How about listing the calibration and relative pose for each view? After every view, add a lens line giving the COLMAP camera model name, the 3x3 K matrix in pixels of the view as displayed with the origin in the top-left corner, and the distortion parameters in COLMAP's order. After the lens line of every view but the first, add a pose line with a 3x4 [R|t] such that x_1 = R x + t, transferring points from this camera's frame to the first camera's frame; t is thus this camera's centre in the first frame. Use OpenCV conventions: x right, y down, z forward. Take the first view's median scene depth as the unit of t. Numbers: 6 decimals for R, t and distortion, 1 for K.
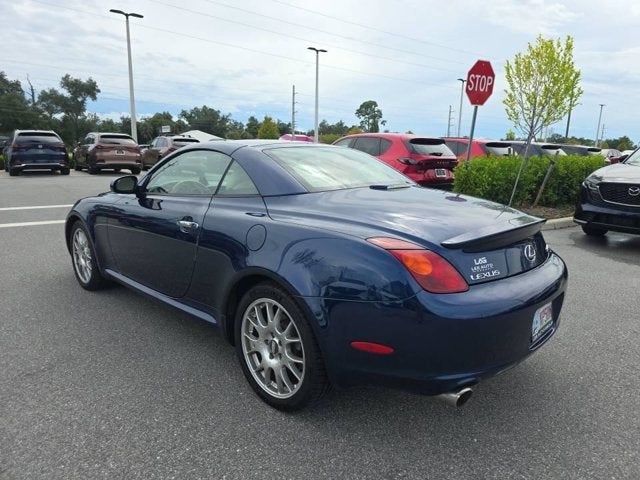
lens RADIAL K [[446.6, 0, 320.1], [0, 446.6, 233.7], [0, 0, 1]] dist [0.029095, -0.028486]
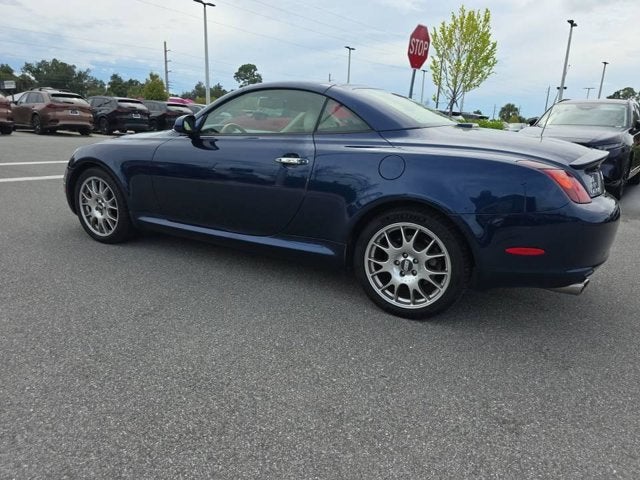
lens RADIAL K [[446.6, 0, 319.9], [0, 446.6, 242.0], [0, 0, 1]] dist [0.029095, -0.028486]
pose [[0.966243, -0.044353, 0.253785, -0.164338], [0.021907, 0.995647, 0.090598, 0.024158], [-0.256699, -0.081980, 0.963008, -0.006397]]
